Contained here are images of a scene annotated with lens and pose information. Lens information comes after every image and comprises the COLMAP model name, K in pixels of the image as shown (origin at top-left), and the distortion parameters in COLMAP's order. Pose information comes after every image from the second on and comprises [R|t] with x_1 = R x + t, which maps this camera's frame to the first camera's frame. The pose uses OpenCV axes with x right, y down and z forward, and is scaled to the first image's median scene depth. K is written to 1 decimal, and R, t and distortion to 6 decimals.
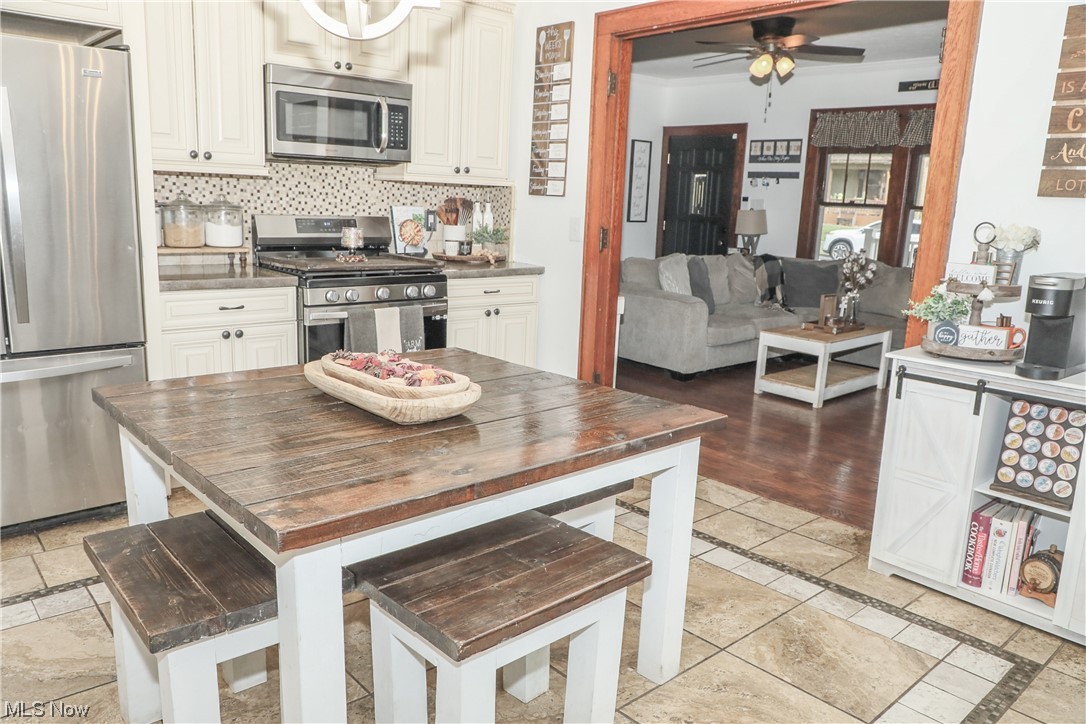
lens RADIAL K [[773.1, 0, 543.0], [0, 773.1, 362.0], [0, 0, 1]] dist [-0.055018, 0.046880]
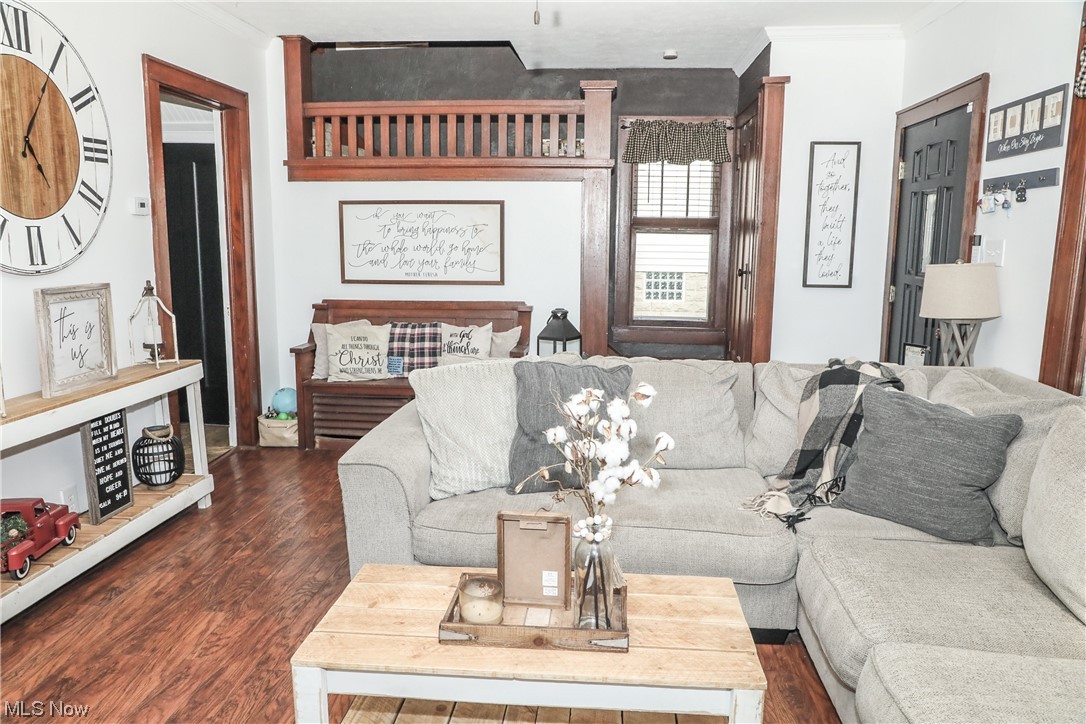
lens RADIAL K [[773.1, 0, 543.0], [0, 773.1, 362.0], [0, 0, 1]] dist [-0.055018, 0.046880]
pose [[0.687433, 0.079477, -0.721886, 0.345487], [-0.130550, 0.991325, -0.015178, -0.083520], [0.714417, 0.104676, 0.691846, 0.425819]]
